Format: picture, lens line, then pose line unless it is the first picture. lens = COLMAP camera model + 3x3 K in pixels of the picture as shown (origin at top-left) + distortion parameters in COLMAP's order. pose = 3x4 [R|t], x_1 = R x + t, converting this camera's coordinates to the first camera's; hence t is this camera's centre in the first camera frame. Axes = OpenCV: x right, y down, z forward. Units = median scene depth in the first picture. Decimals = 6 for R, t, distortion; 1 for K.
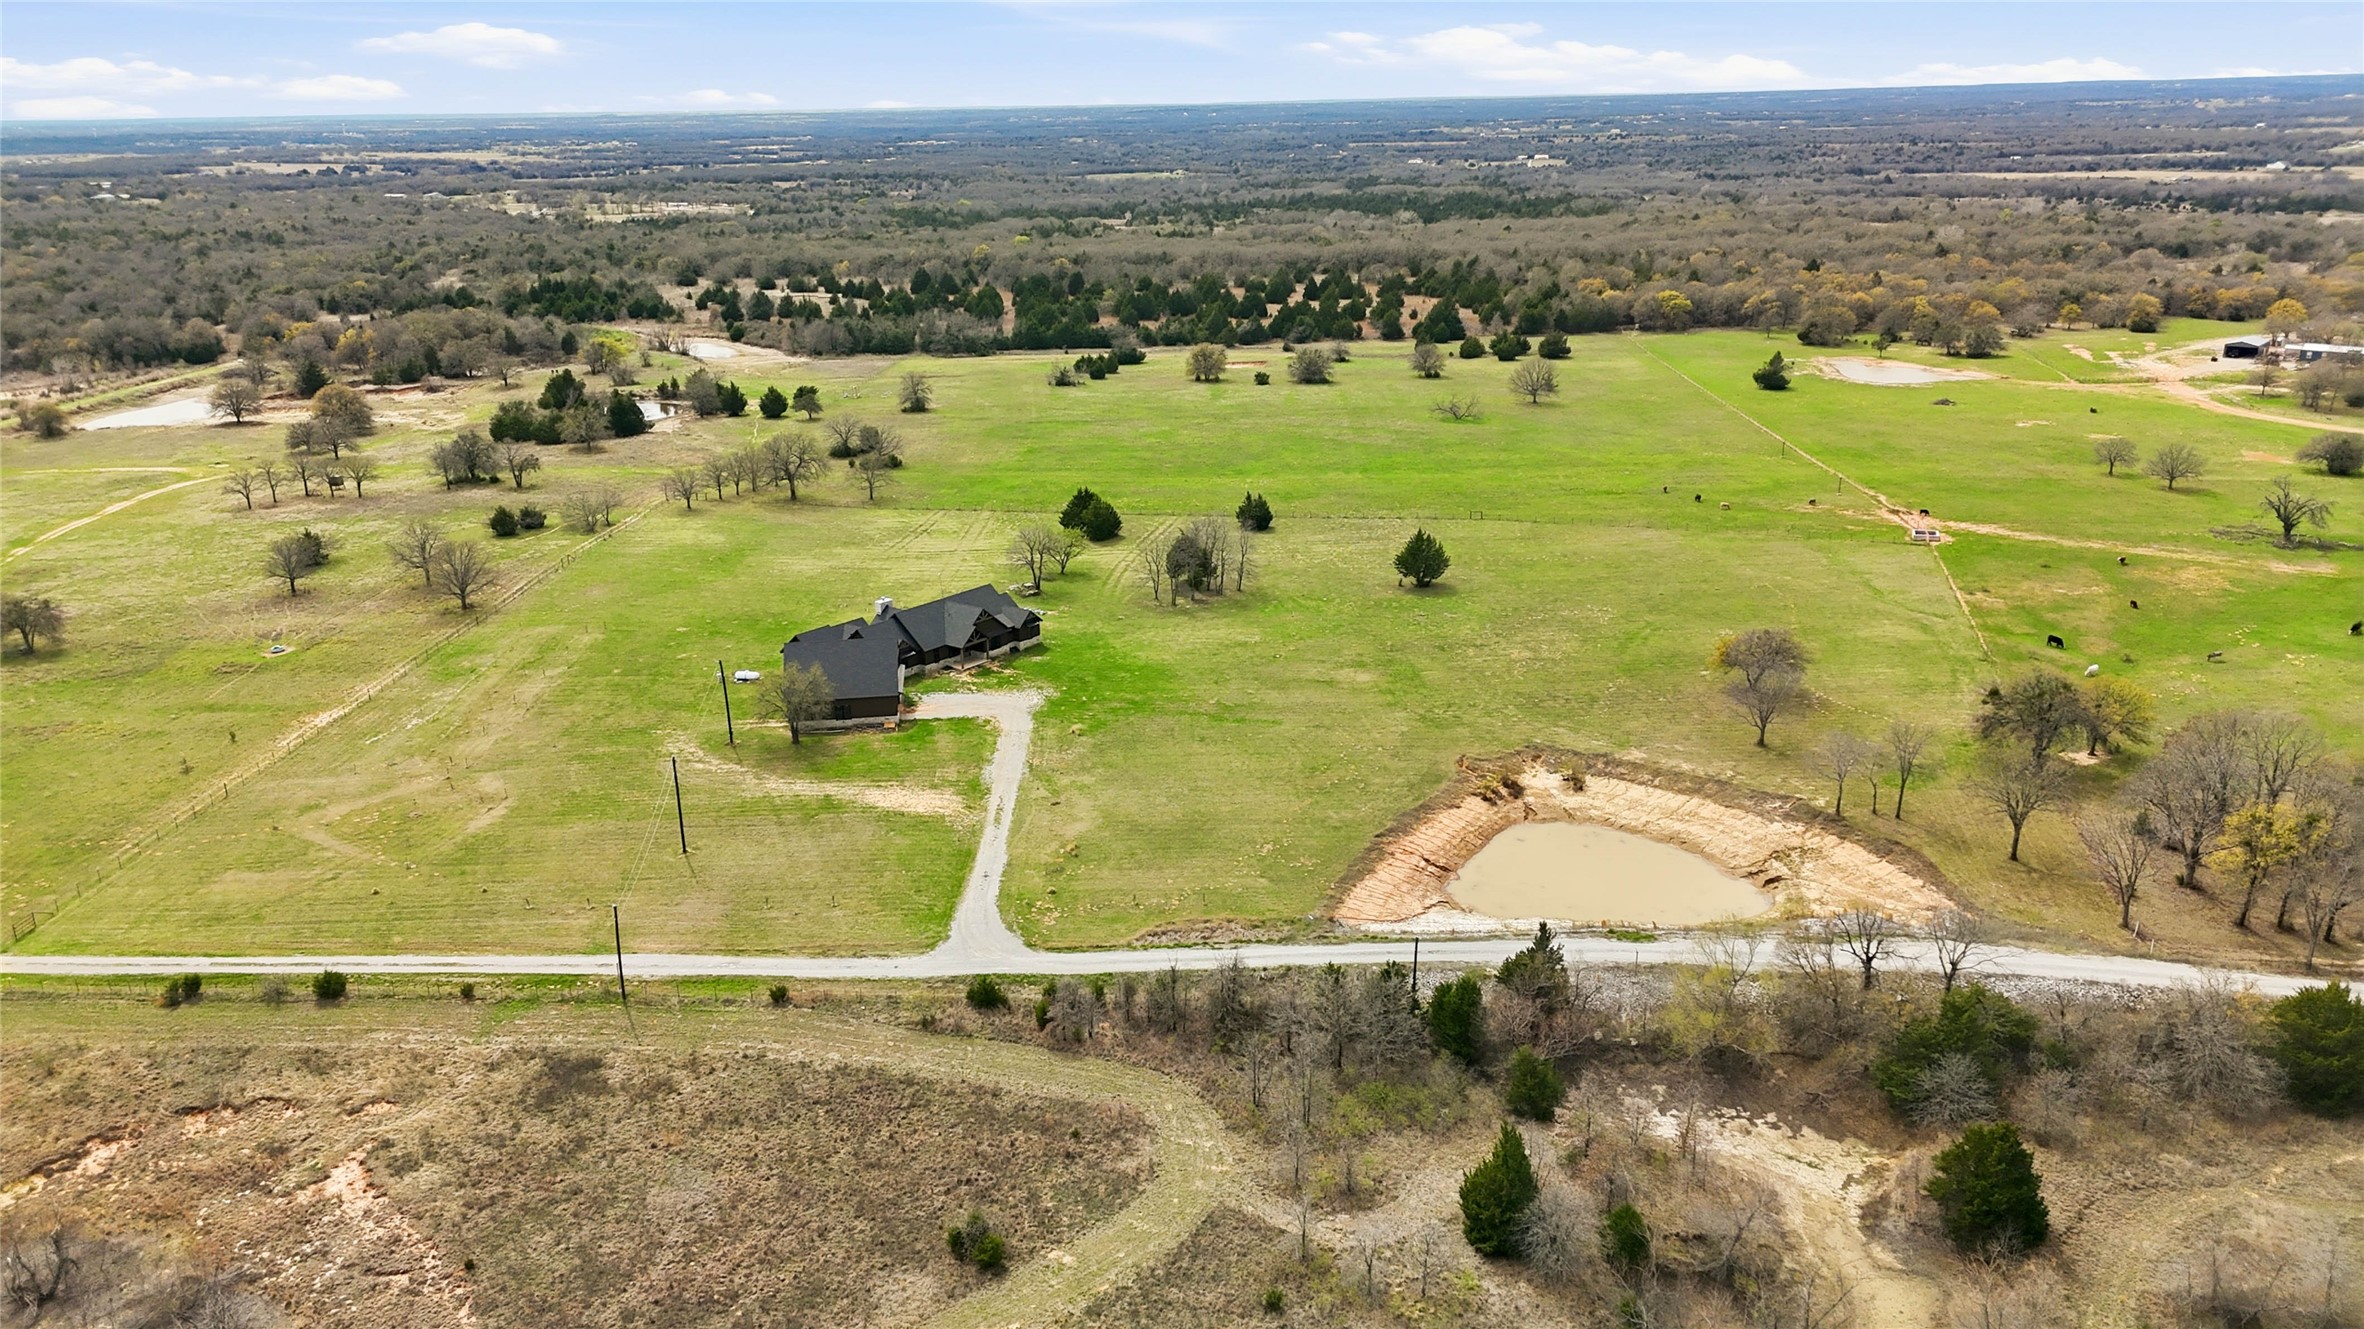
lens RADIAL K [[1713.8, 0, 1182.0], [0, 1713.8, 664.5], [0, 0, 1]] dist [0.087649, -0.090329]
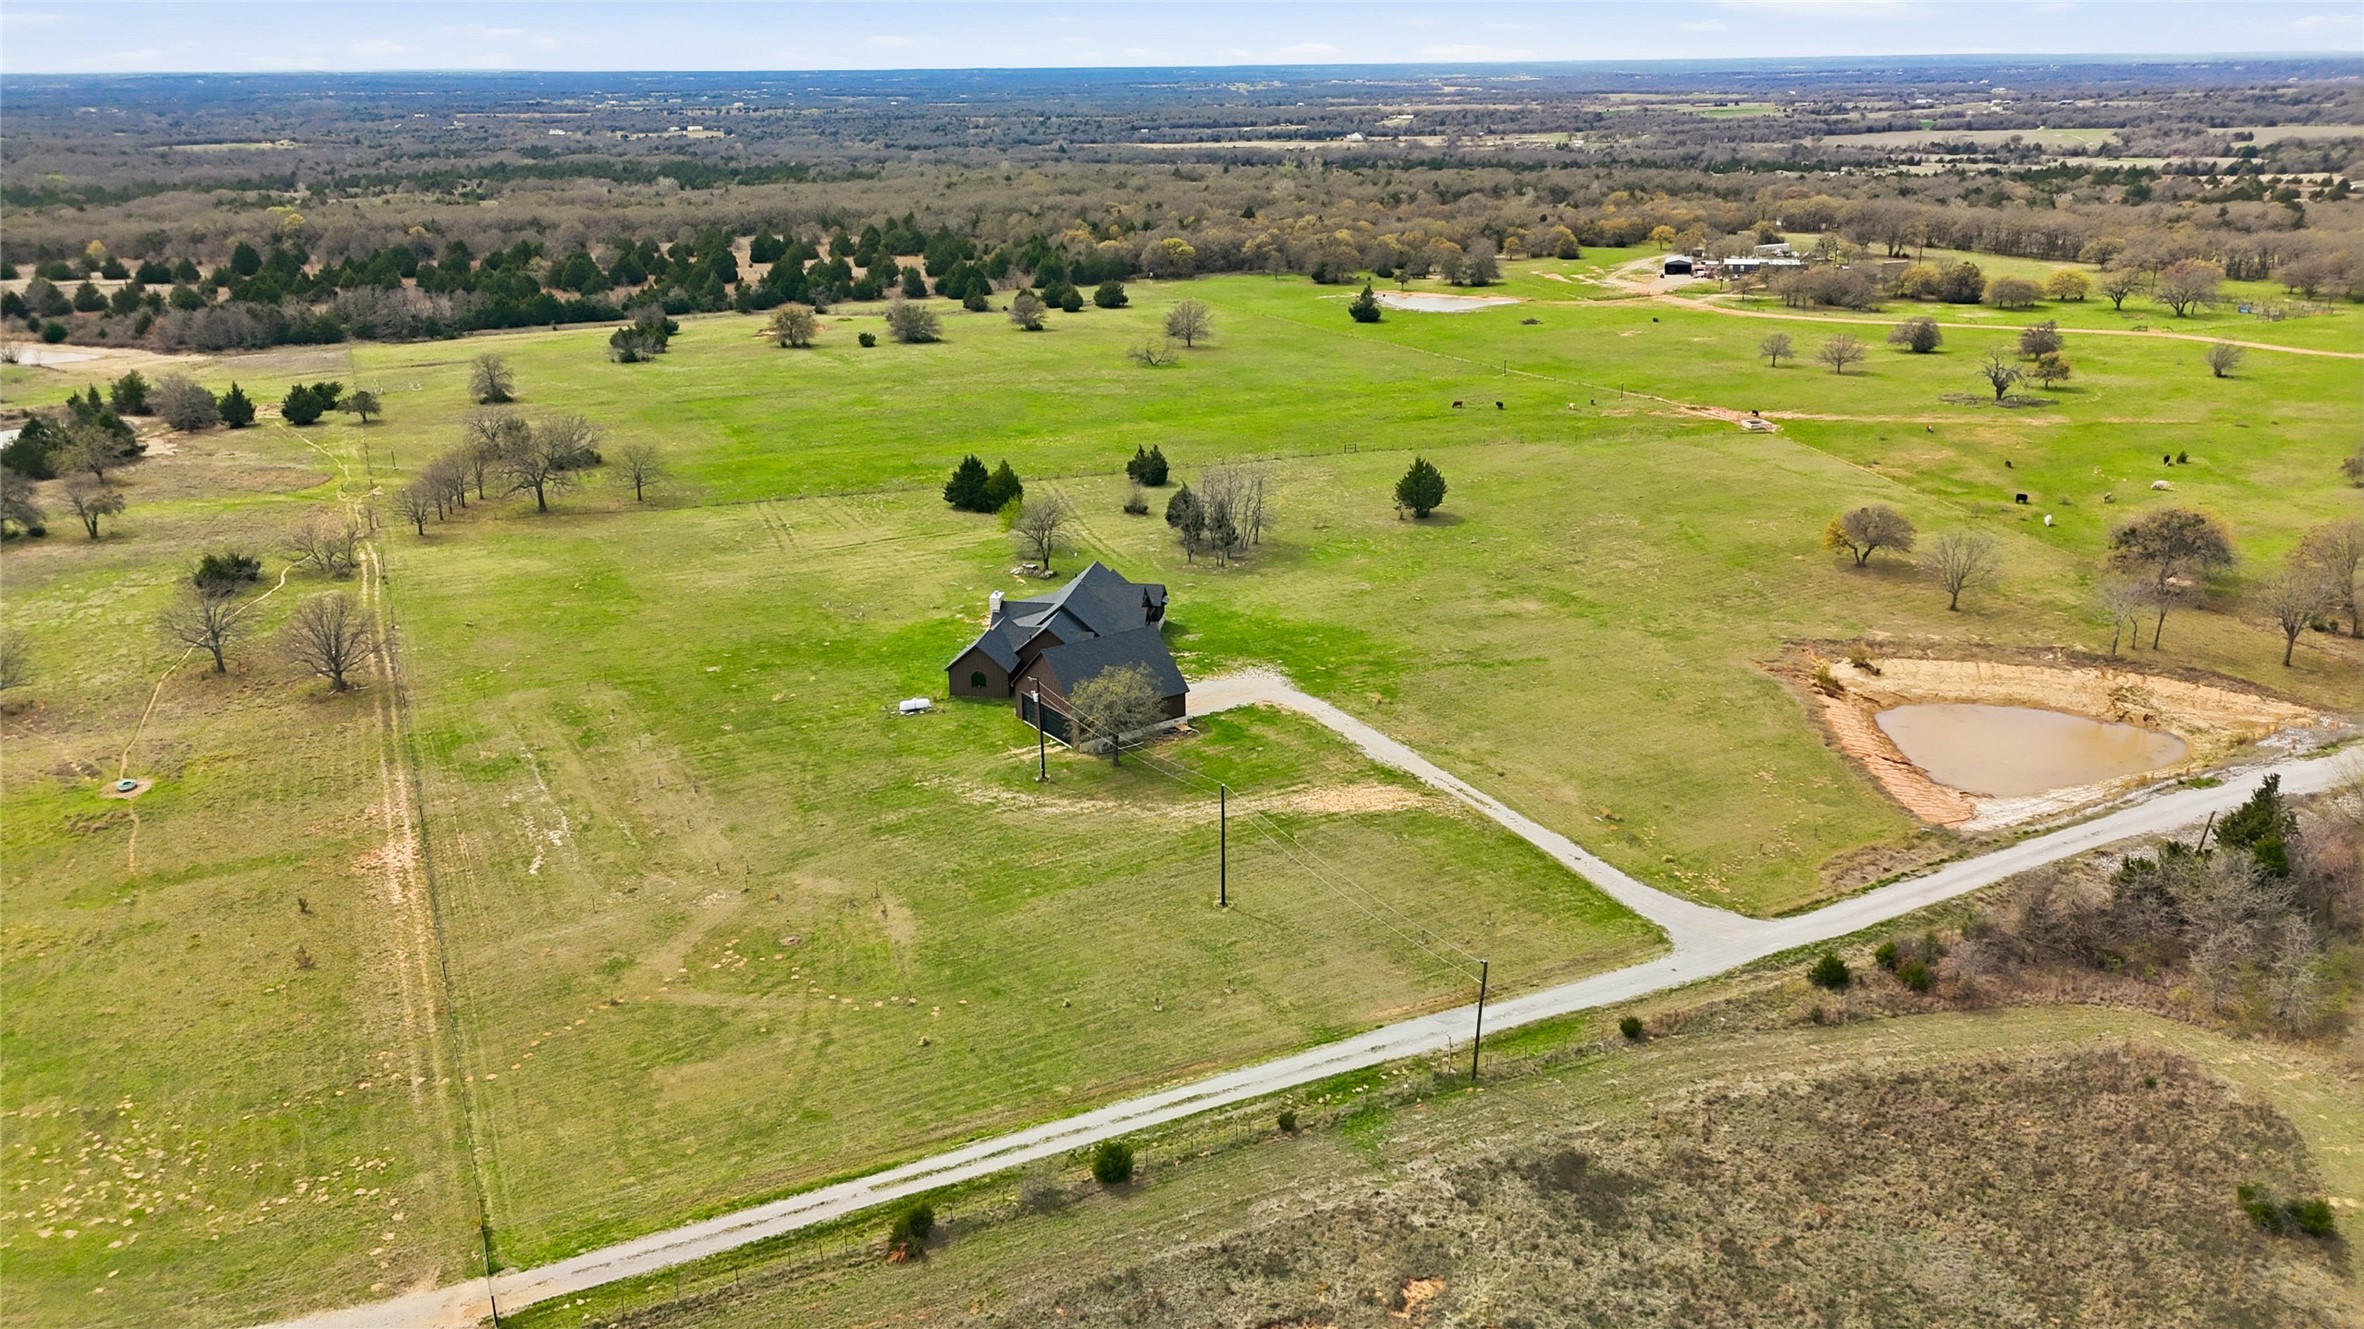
lens RADIAL K [[1713.8, 0, 1182.0], [0, 1713.8, 664.5], [0, 0, 1]] dist [0.087649, -0.090329]
pose [[0.881926, -0.145544, 0.448356, -0.236181], [0.139992, 0.989097, 0.045710, -0.014583], [-0.450121, 0.022453, 0.892685, 0.110202]]
